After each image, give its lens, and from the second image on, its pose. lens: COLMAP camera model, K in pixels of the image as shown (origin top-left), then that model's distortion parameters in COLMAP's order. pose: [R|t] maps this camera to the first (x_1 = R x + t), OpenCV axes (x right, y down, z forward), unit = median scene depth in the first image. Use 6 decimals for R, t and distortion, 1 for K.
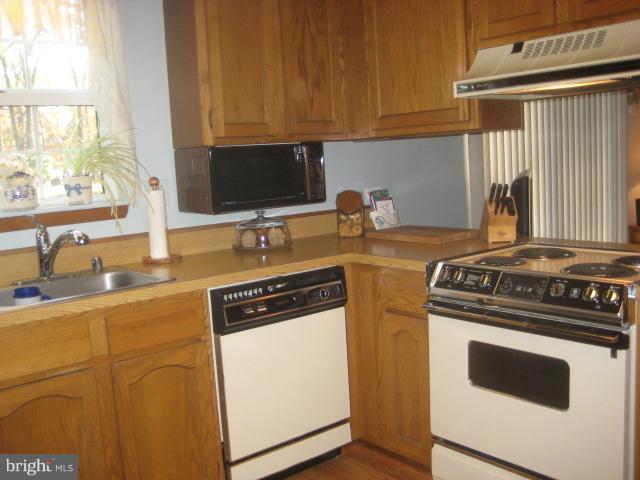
lens RADIAL K [[690.4, 0, 320.0], [0, 690.4, 240.0], [0, 0, 1]] dist [-0.162131, 0.288476]
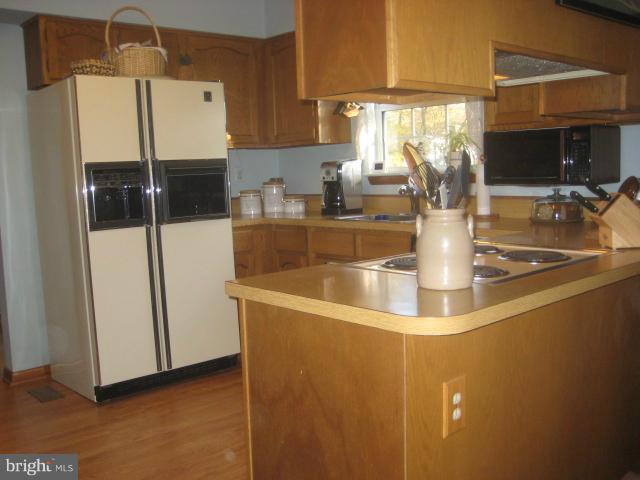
lens RADIAL K [[690.4, 0, 320.0], [0, 690.4, 240.0], [0, 0, 1]] dist [-0.162131, 0.288476]
pose [[0.043533, 0.182328, -0.982274, 1.044385], [-0.071777, 0.981236, 0.178954, -0.135980], [0.996470, 0.062714, 0.055803, 0.600204]]
